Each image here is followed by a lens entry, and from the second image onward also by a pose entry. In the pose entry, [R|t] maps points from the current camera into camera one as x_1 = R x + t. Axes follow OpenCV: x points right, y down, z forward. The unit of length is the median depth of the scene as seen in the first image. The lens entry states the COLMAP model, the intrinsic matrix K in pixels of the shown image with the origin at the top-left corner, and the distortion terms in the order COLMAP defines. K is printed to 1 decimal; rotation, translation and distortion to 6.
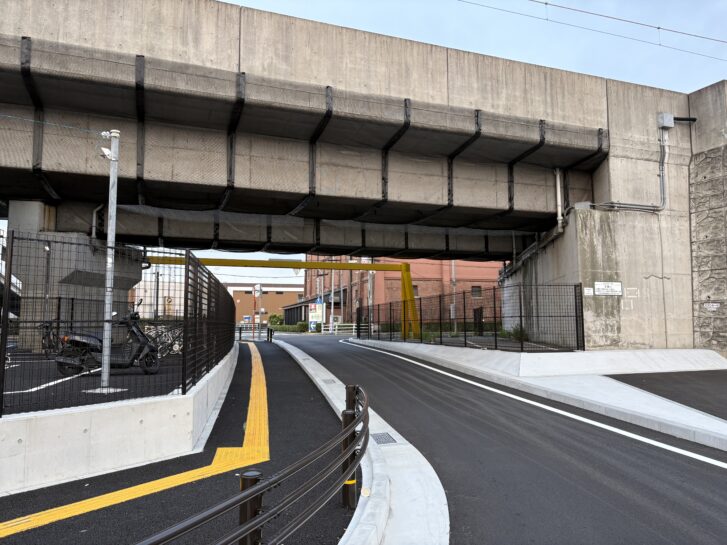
lens RADIAL K [[541.6, 0, 361.1], [0, 541.6, 268.6], [0, 0, 1]] dist [0.024349, -0.035345]
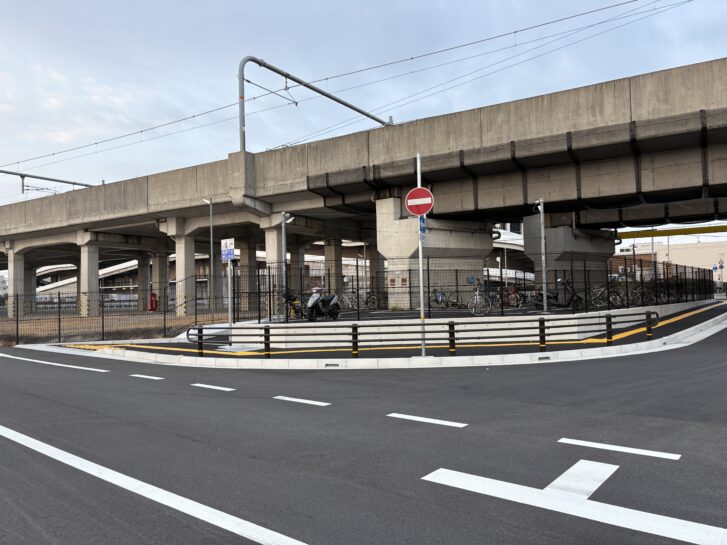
lens RADIAL K [[541.6, 0, 361.0], [0, 541.6, 278.8], [0, 0, 1]] dist [0.024349, -0.035345]
pose [[0.609056, -0.036668, -0.792279, 0.411680], [0.102045, 0.994251, 0.032431, -0.035735], [0.786535, -0.100600, 0.609297, -0.473474]]
